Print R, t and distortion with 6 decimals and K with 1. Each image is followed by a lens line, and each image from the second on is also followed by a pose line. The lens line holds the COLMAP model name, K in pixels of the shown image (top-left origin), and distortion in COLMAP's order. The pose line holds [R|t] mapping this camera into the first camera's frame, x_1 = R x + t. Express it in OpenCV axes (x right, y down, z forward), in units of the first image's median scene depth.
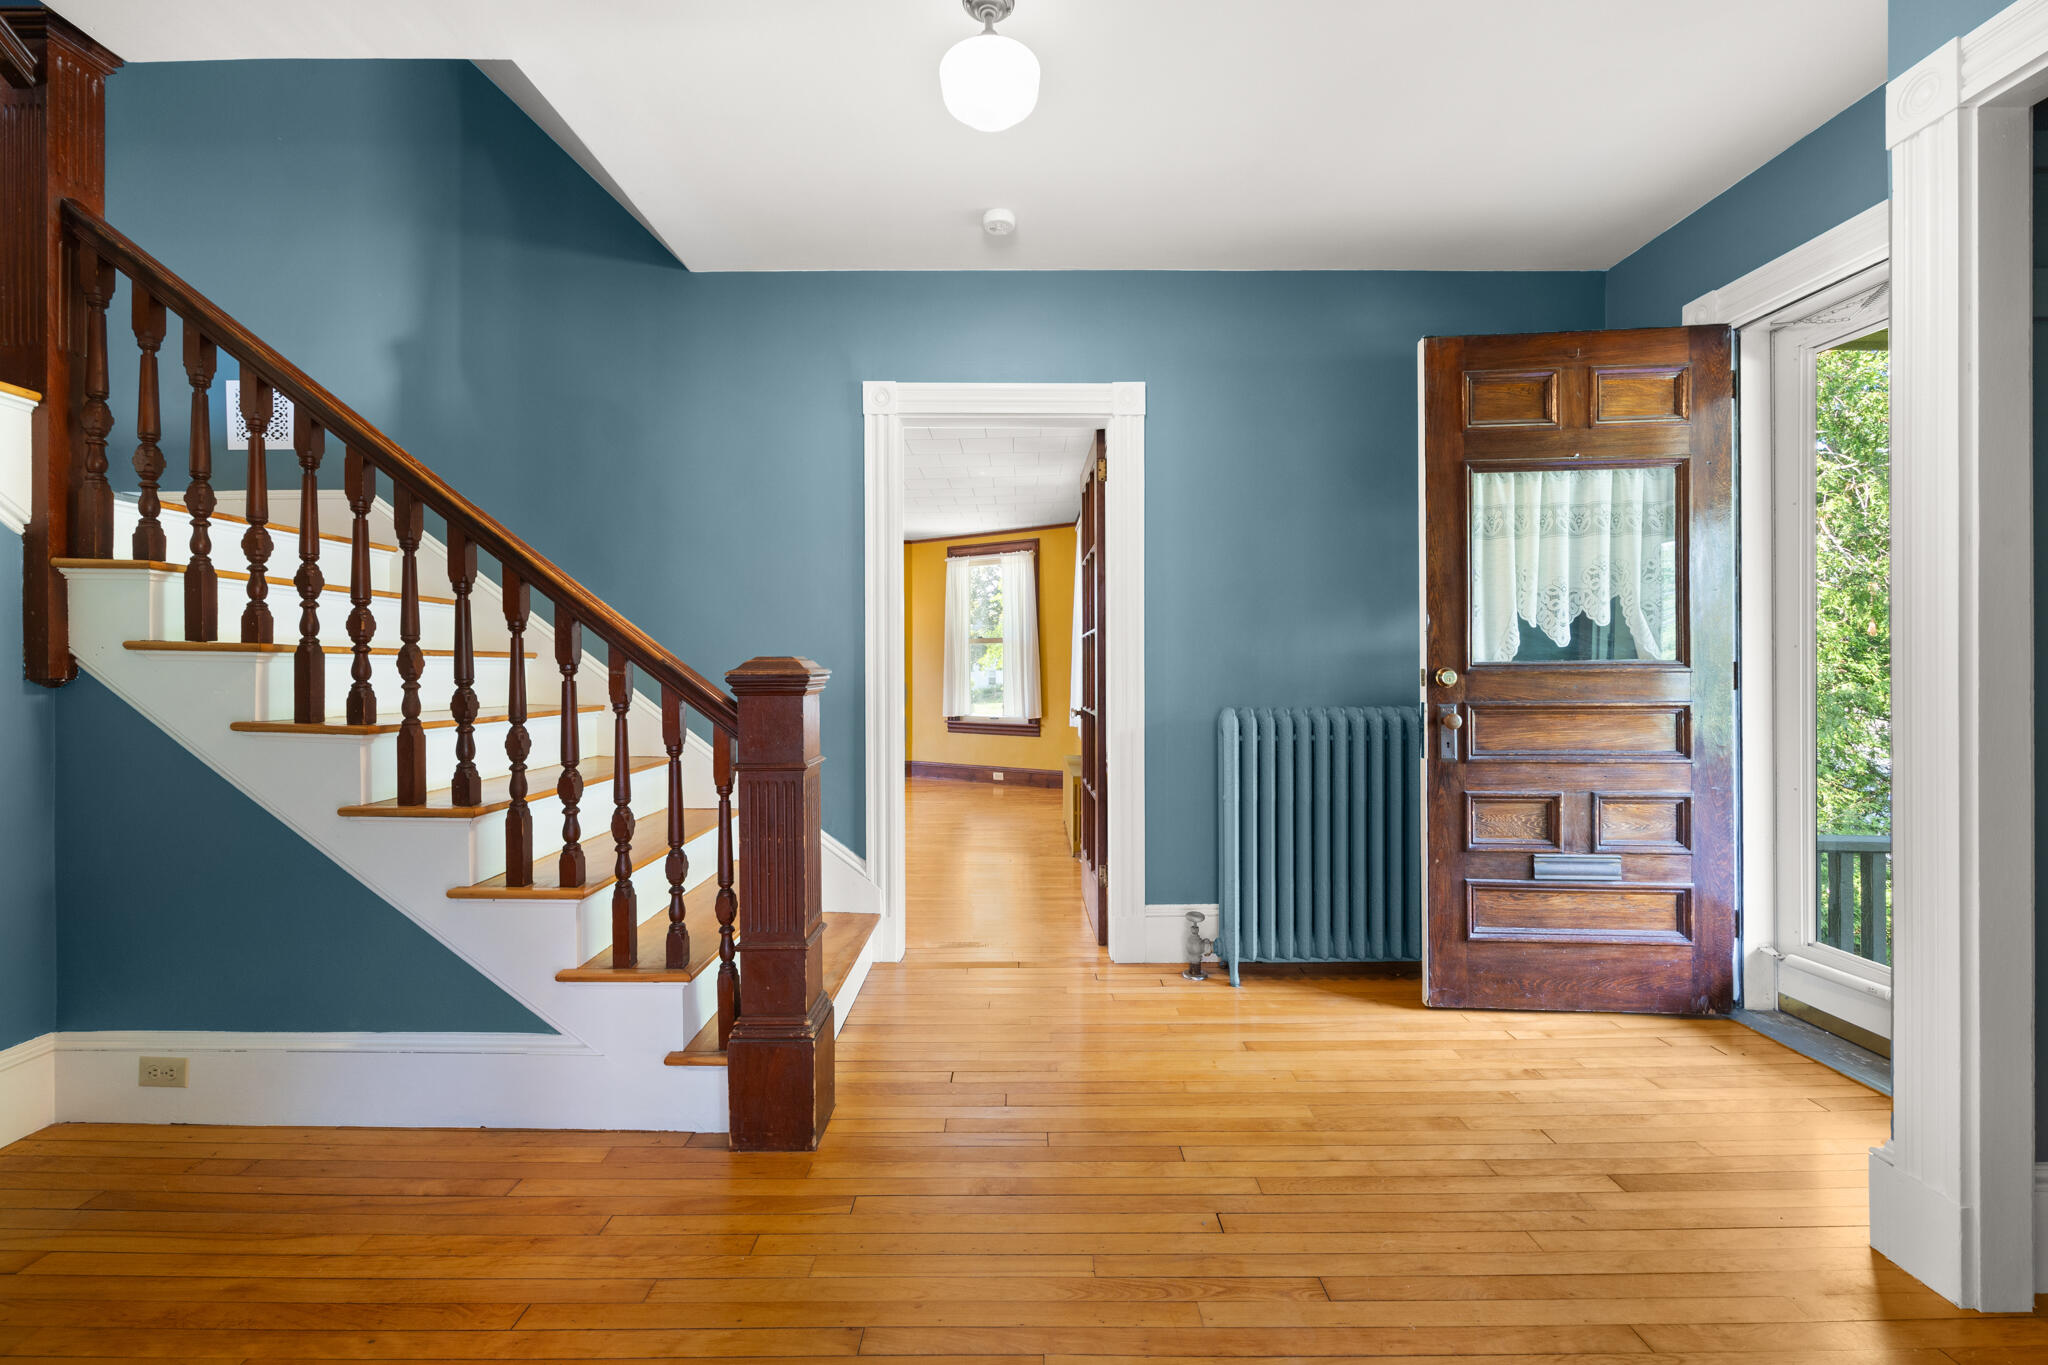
lens RADIAL K [[837.3, 0, 1015.1], [0, 837.3, 677.7], [0, 0, 1]] dist [-0.000597, -0.000704]
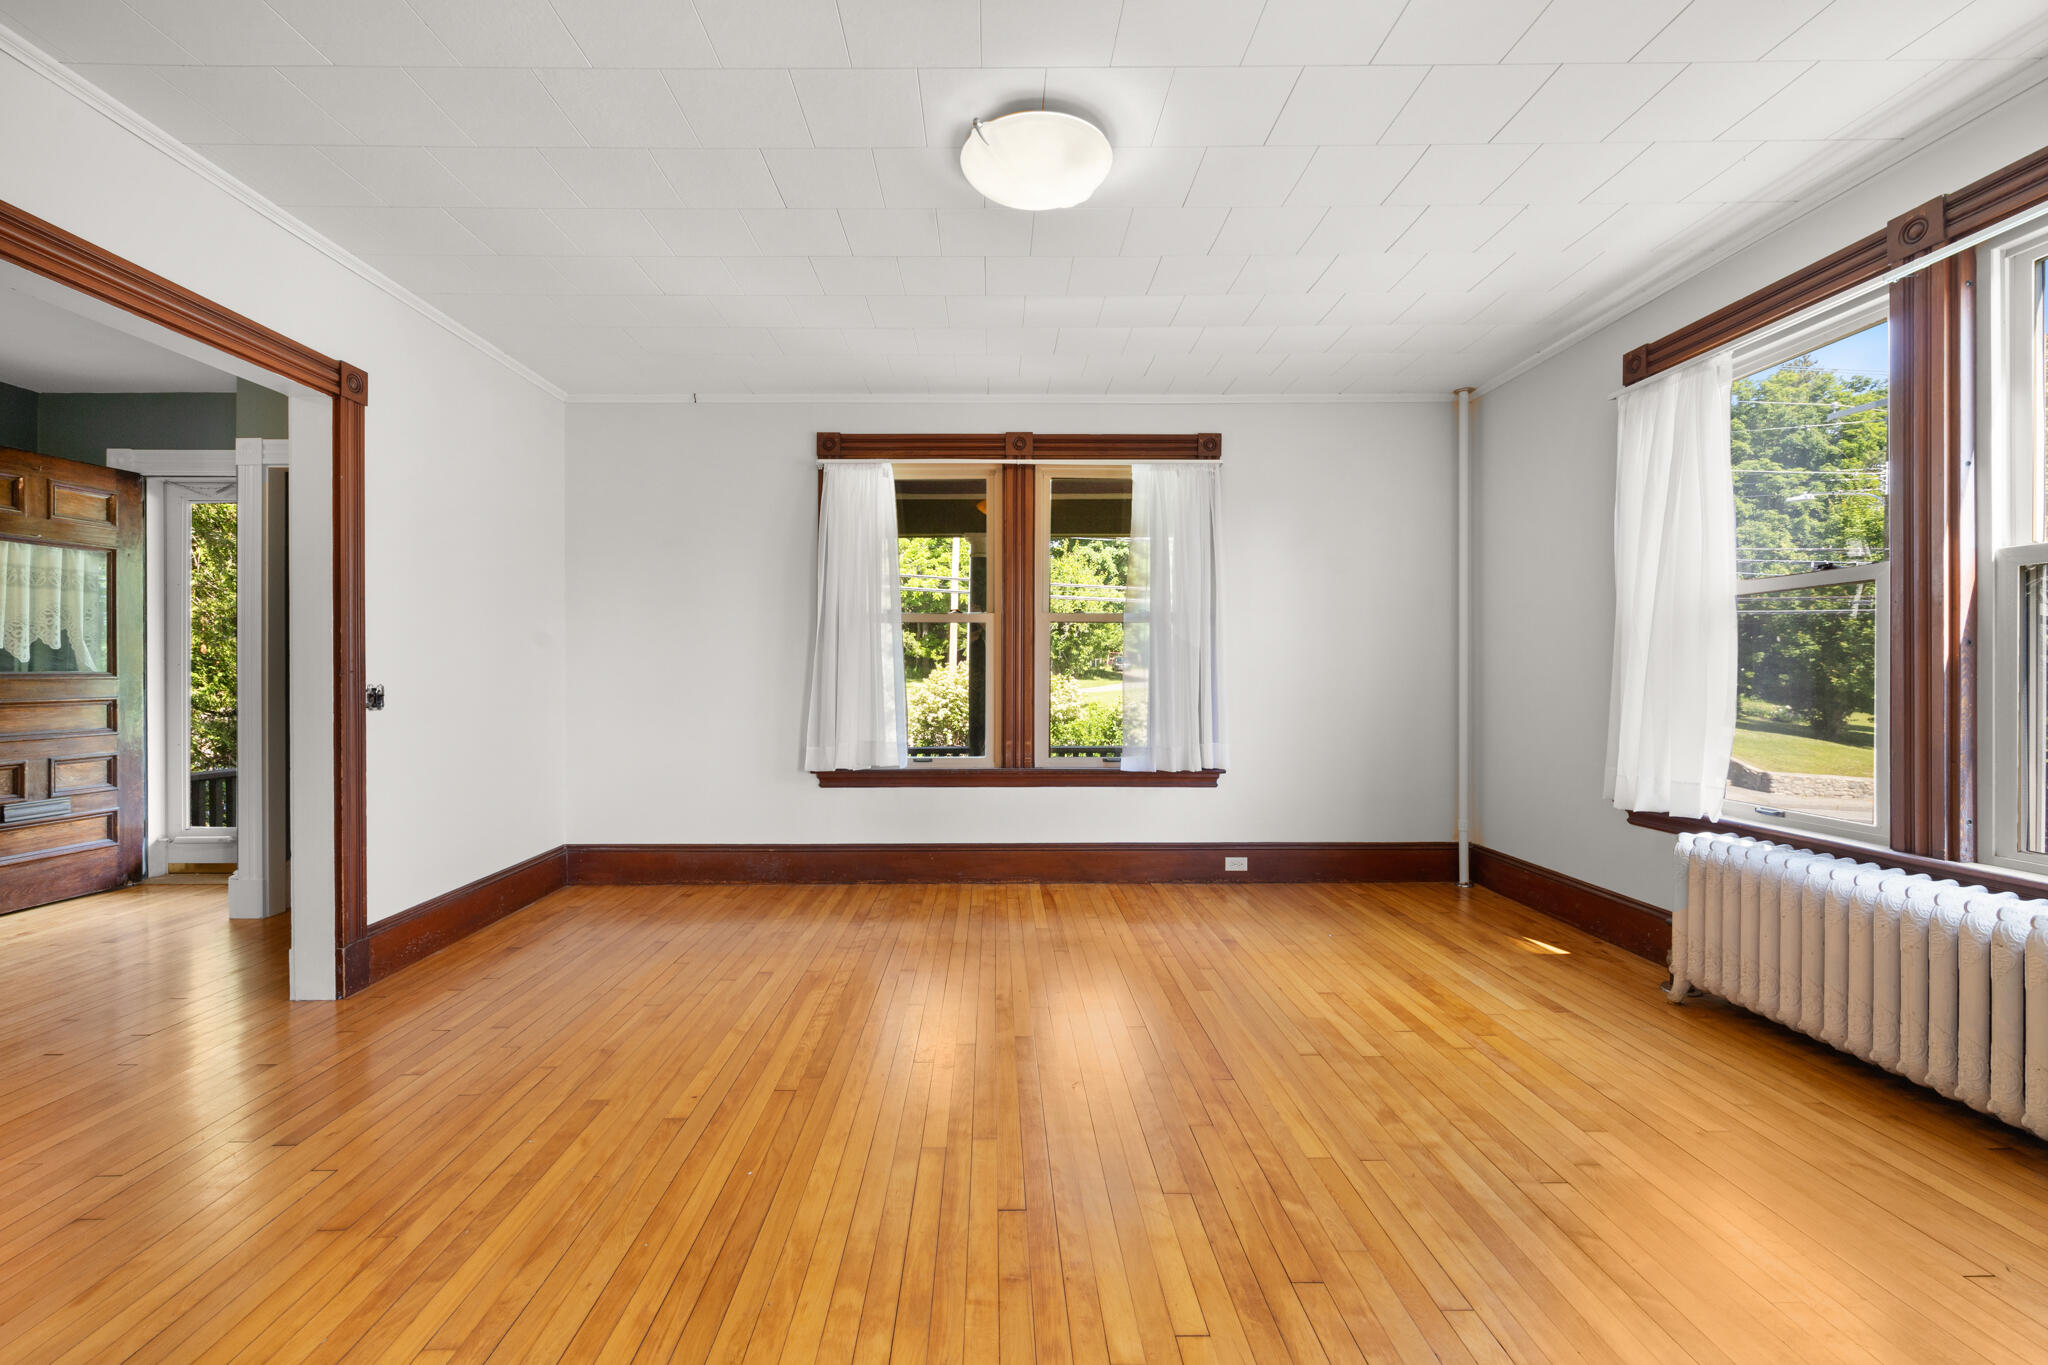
lens RADIAL K [[837.3, 0, 1011.8], [0, 837.3, 674.9], [0, 0, 1]] dist [-0.000597, -0.000704]
pose [[-0.035670, -0.002379, 0.999361, -0.888297], [-0.000738, 0.999997, 0.002355, -0.019368], [-0.999363, -0.000654, -0.035671, -0.692566]]
